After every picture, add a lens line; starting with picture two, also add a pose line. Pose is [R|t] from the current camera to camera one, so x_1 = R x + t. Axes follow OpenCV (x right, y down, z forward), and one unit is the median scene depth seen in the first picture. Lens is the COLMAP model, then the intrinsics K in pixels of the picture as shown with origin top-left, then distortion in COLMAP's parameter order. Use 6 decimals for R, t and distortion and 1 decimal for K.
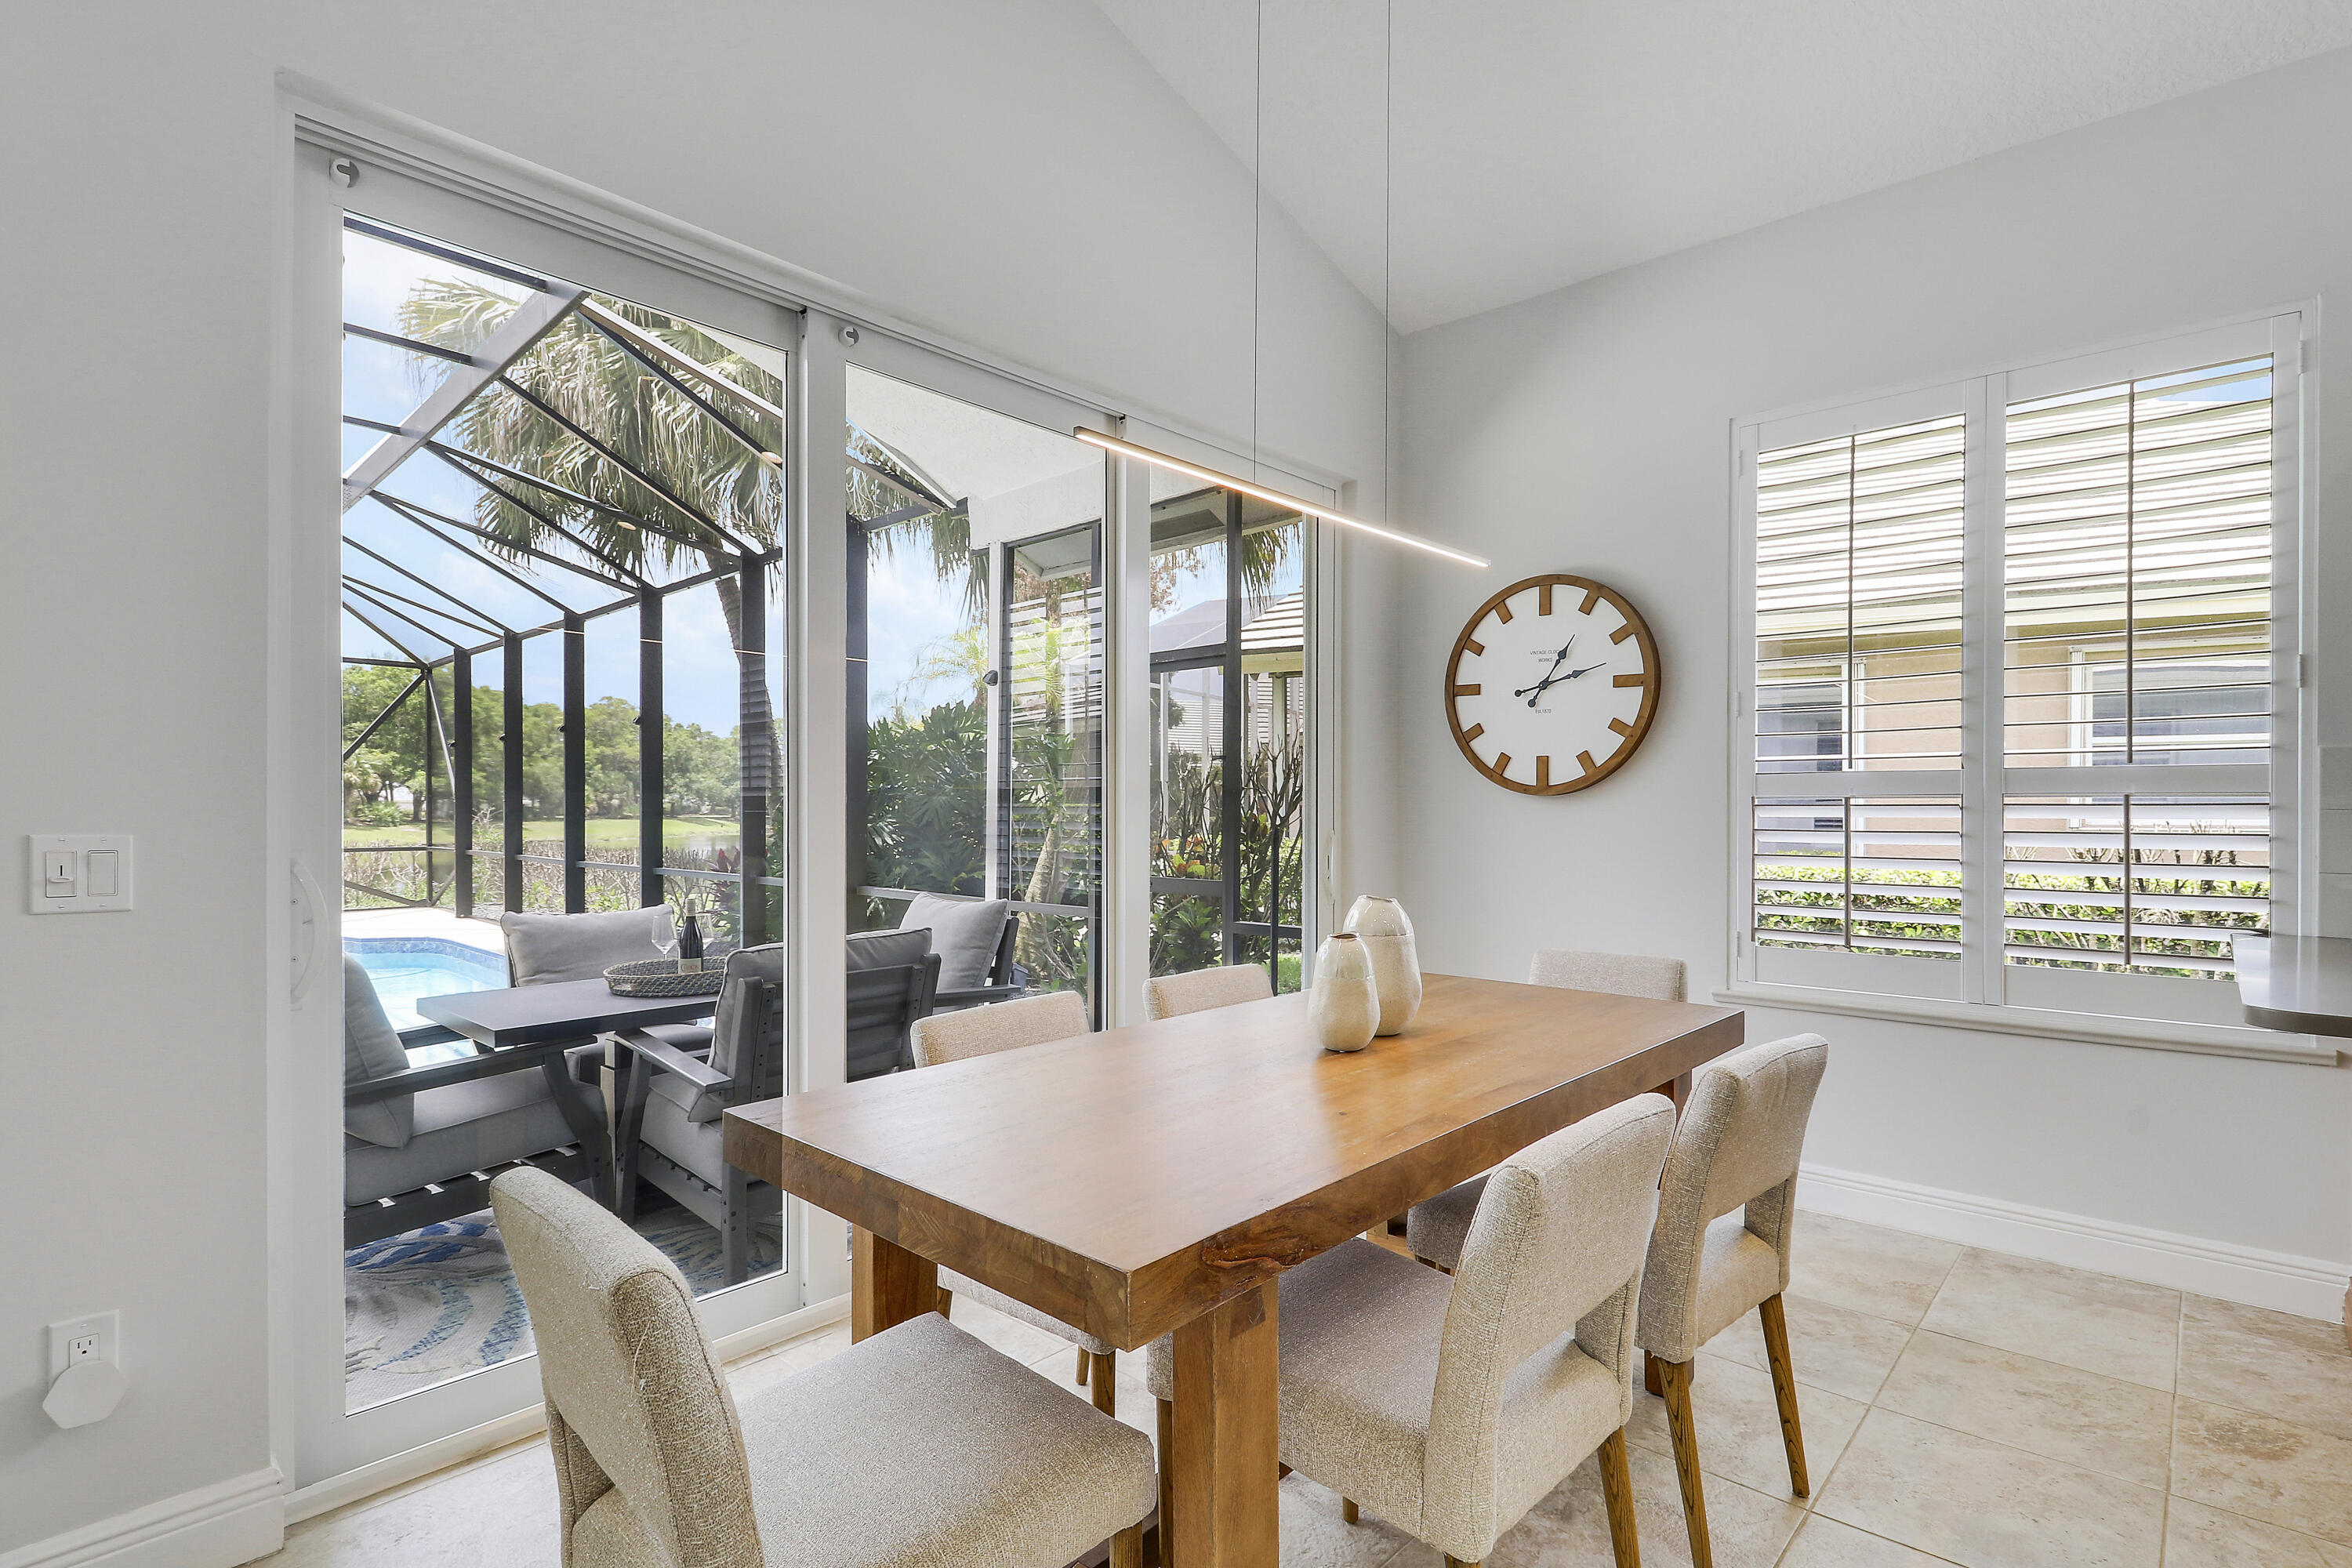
lens RADIAL K [[1106.4, 0, 1187.2], [0, 1106.4, 834.6], [0, 0, 1]] dist [-0.002104, -0.009273]
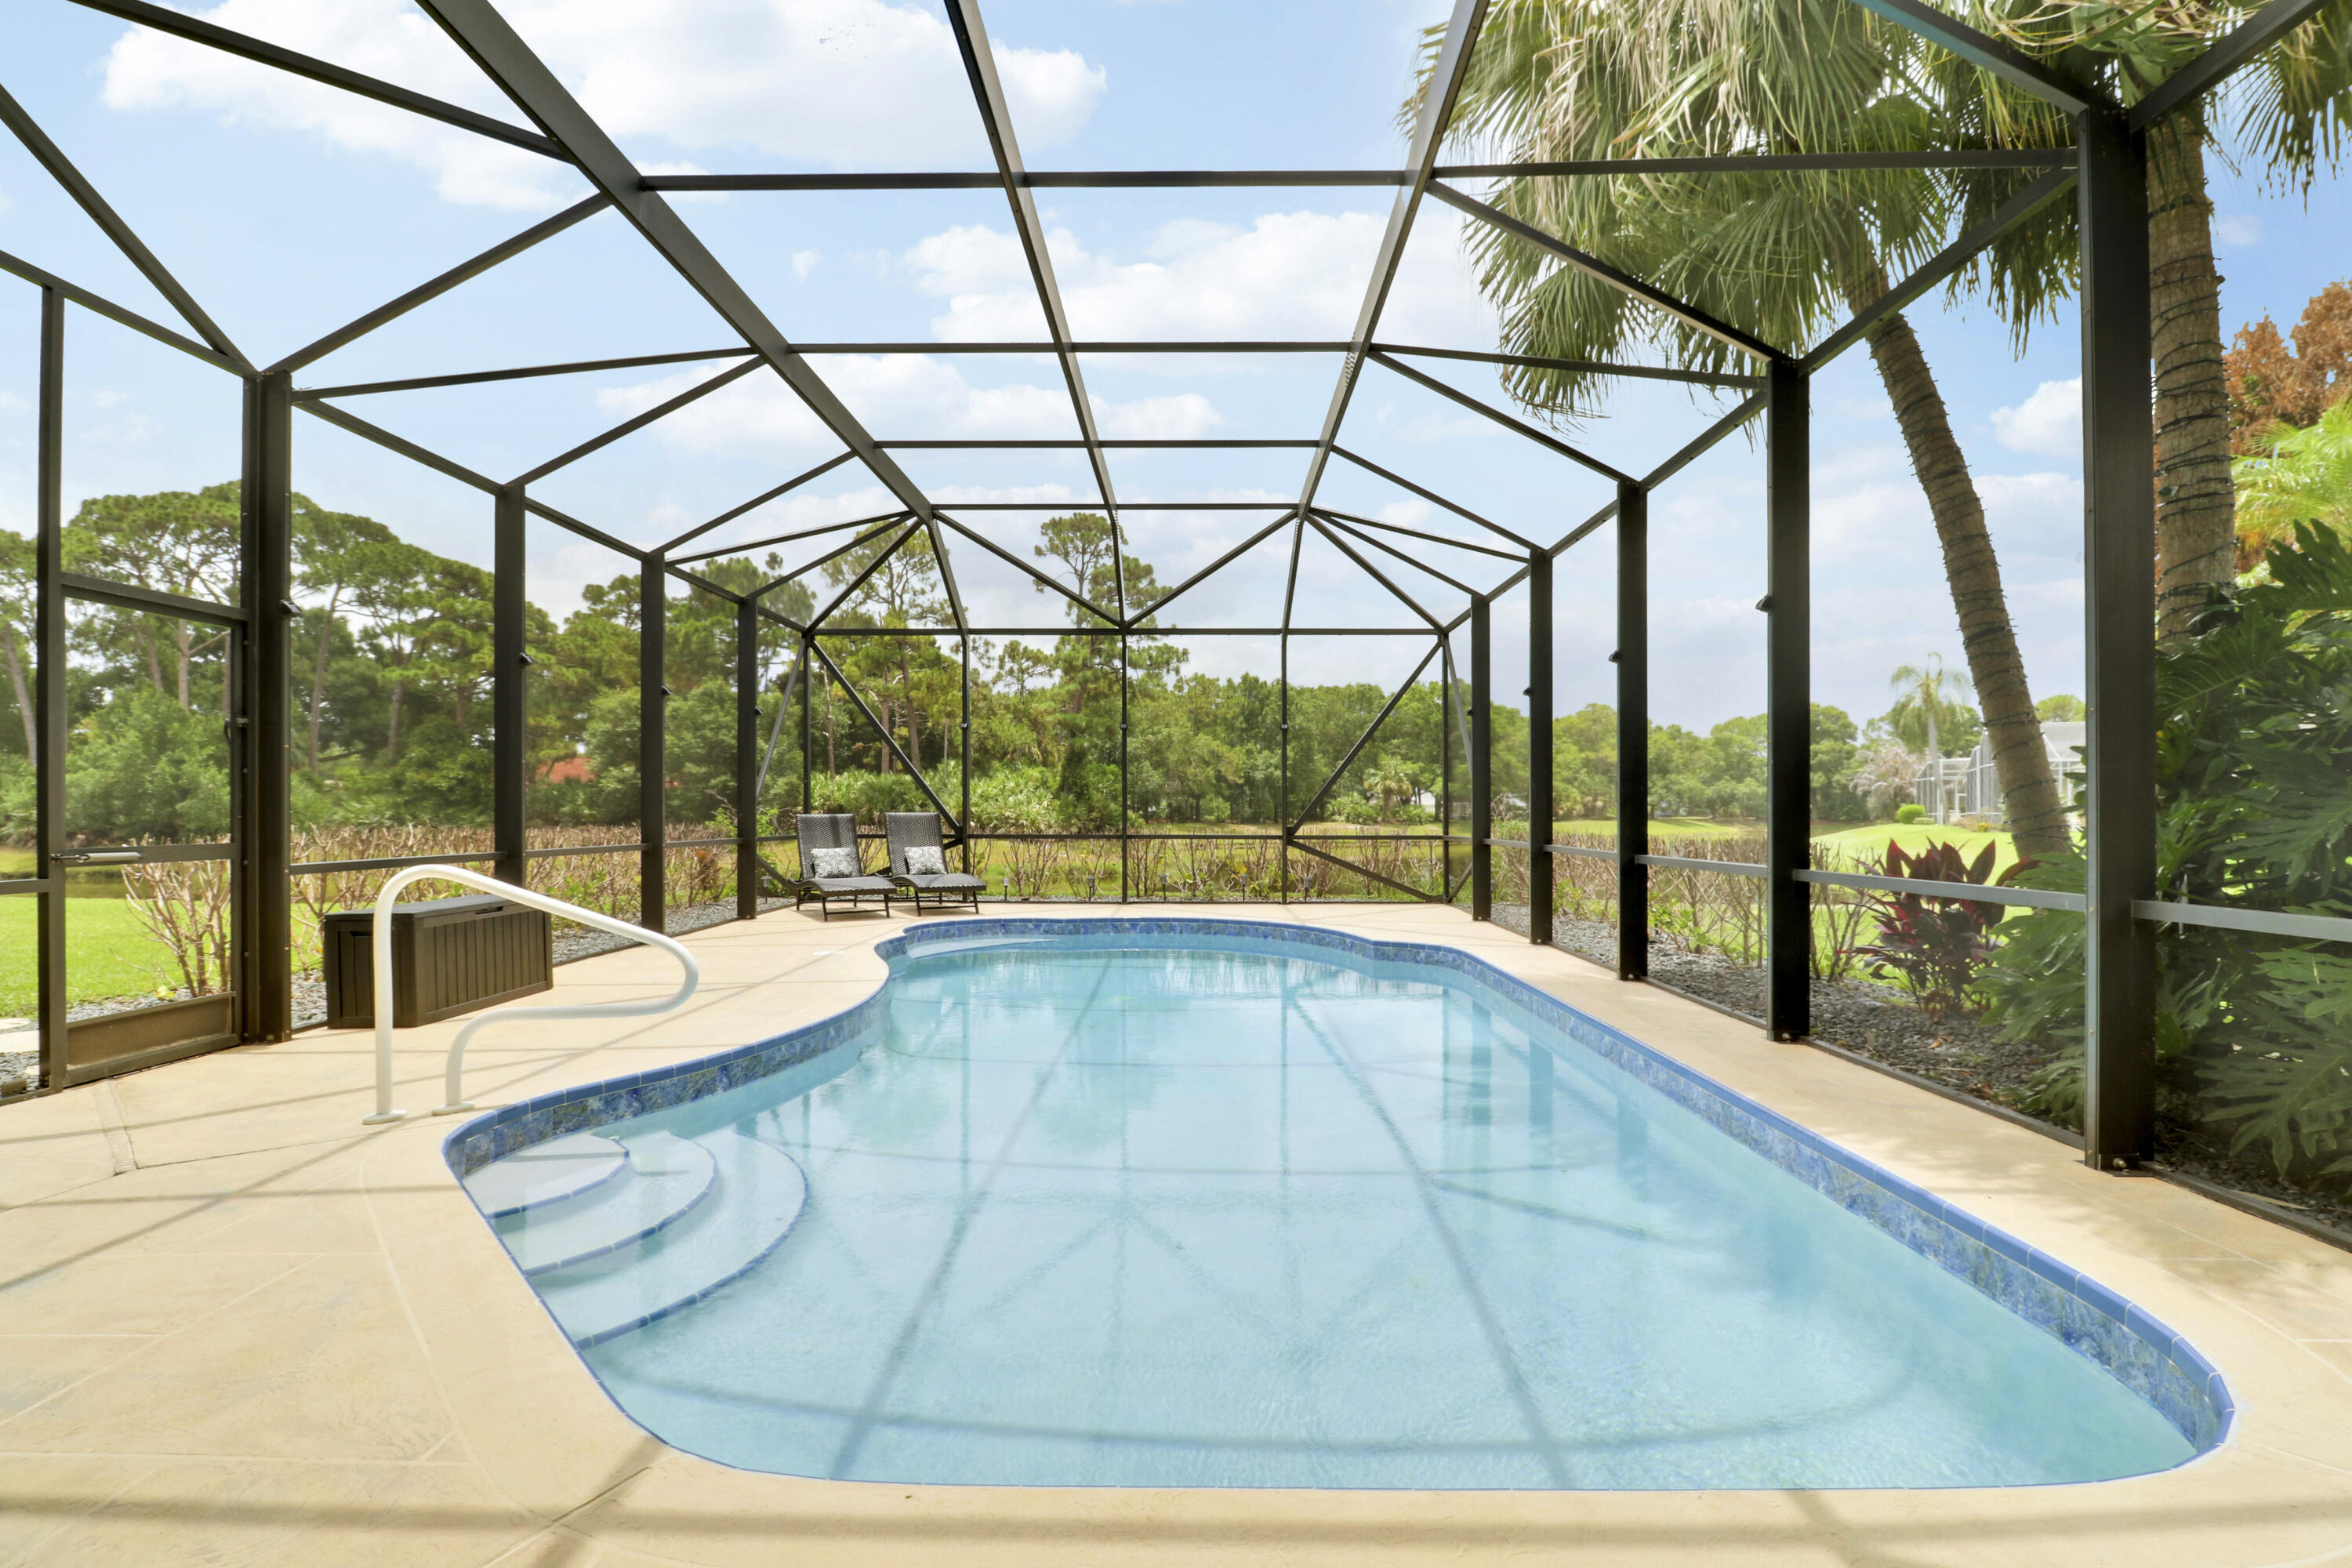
lens RADIAL K [[1080.7, 0, 1193.4], [0, 1080.7, 808.9], [0, 0, 1]] dist [-0.005090, -0.010349]
pose [[0.673191, -0.005899, -0.739445, -0.674792], [-0.013746, 0.999696, -0.020489, 0.035872], [0.739341, 0.023958, 0.672905, 0.988756]]
